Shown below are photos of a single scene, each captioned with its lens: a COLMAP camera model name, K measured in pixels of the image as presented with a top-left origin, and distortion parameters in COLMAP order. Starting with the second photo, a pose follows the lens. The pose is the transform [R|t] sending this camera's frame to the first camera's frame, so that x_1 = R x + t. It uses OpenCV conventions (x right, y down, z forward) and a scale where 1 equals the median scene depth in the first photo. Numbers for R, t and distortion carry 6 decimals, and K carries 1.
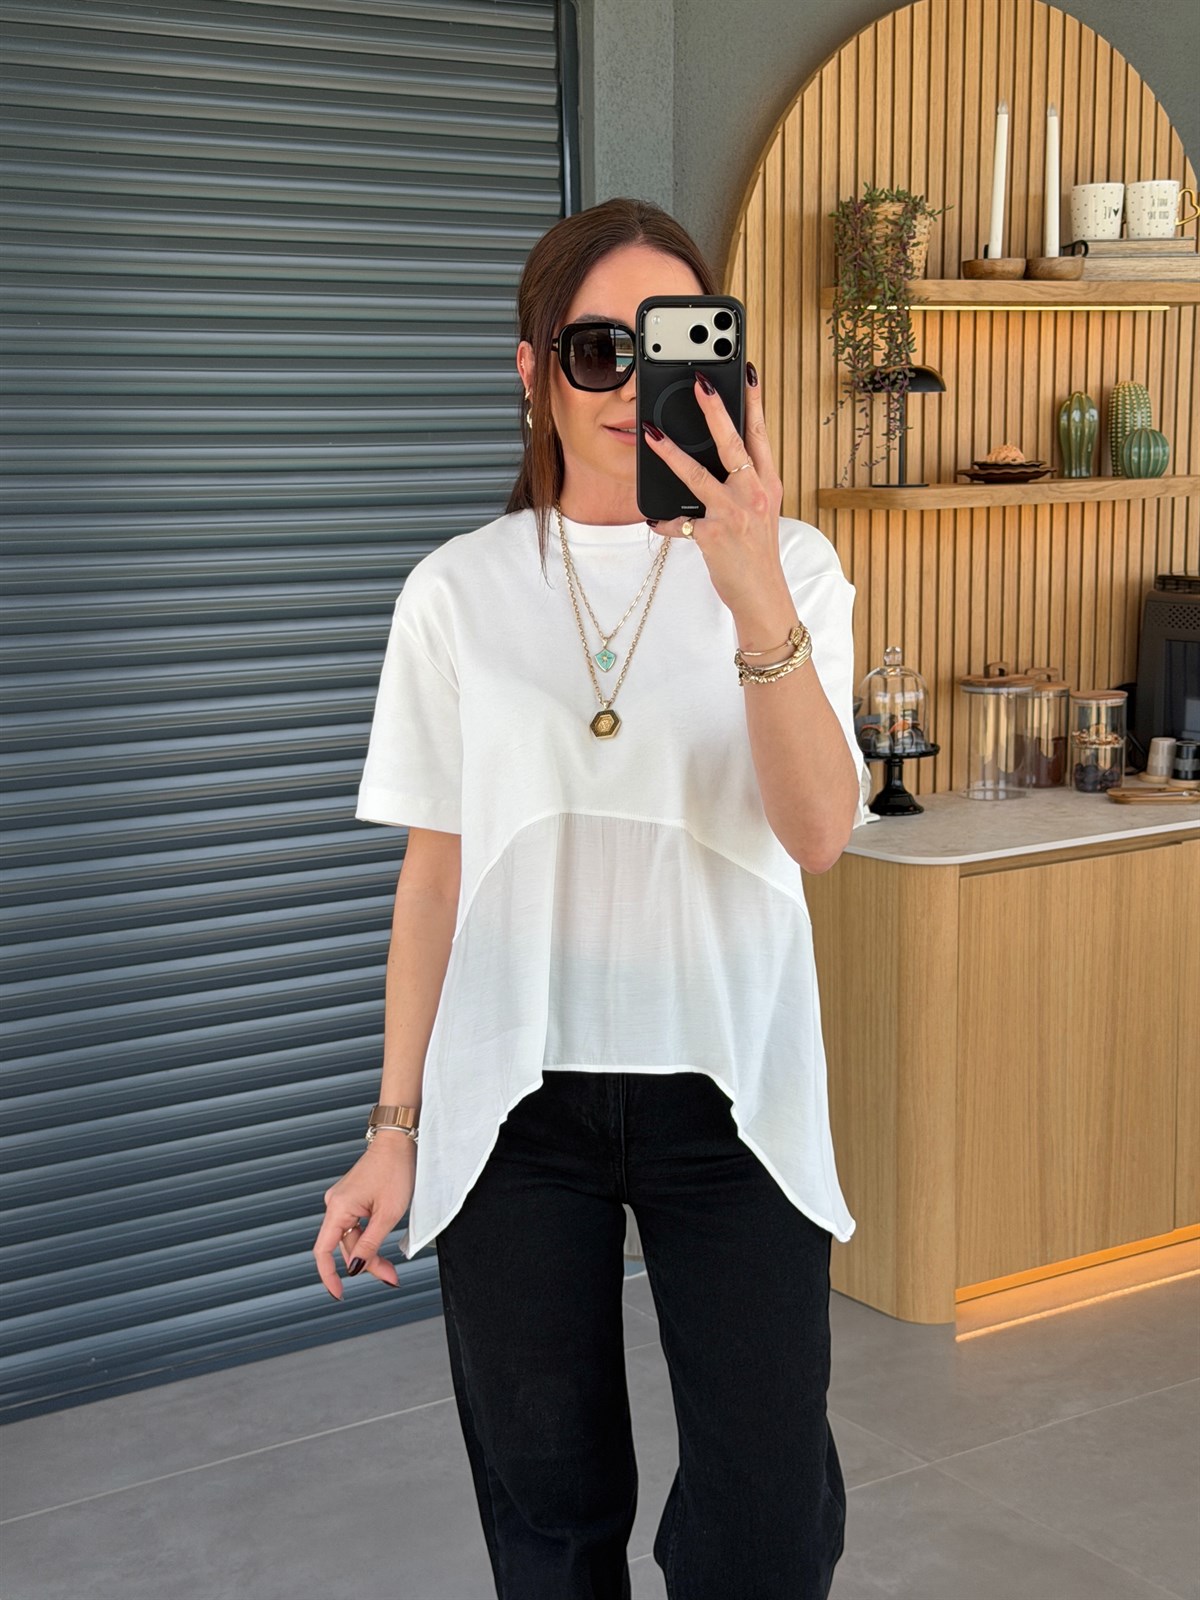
lens RADIAL K [[2340.3, 0, 603.5], [0, 2340.3, 822.1], [0, 0, 1]] dist [-0.000421, 0.114901]
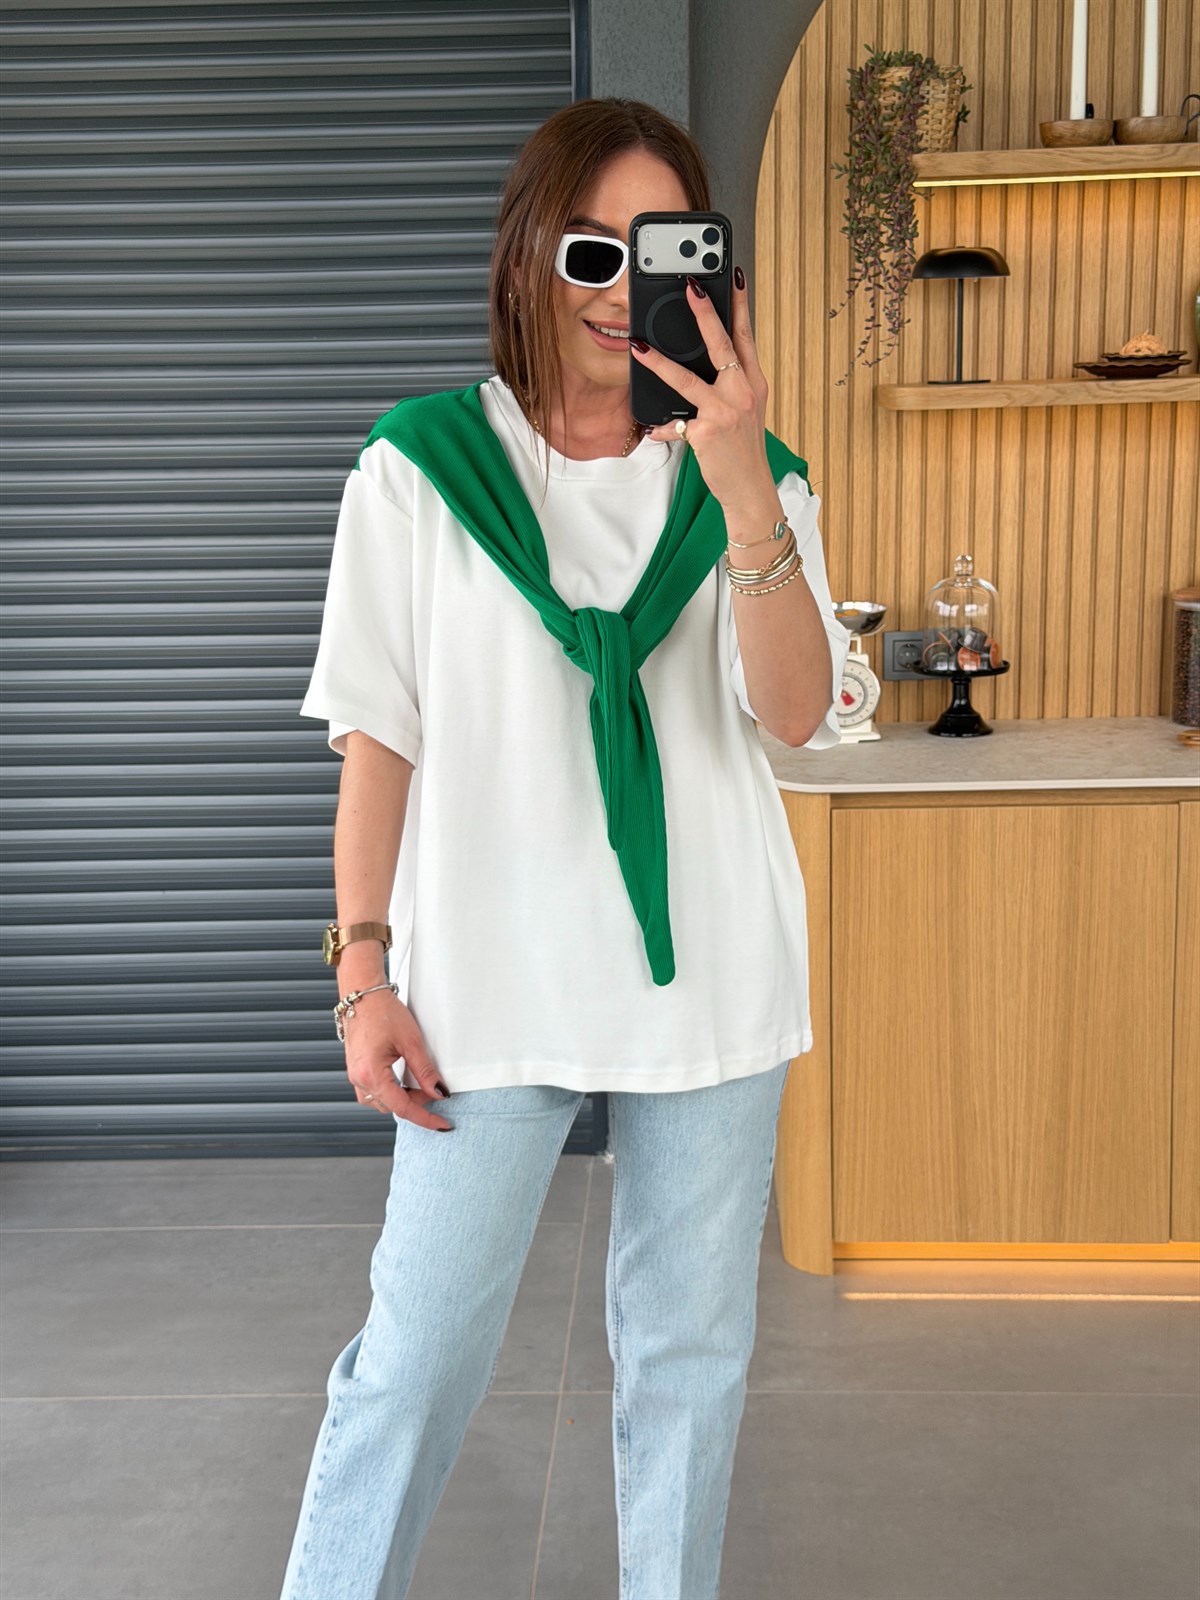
lens RADIAL K [[2169.5, 0, 603.3], [0, 2169.5, 779.4], [0, 0, 1]] dist [0.178420, -0.519858]
pose [[0.819217, 0.115900, -0.561650, 0.531859], [-0.084834, 0.993082, 0.081191, -0.047811], [0.567175, -0.018866, 0.823381, 0.216606]]
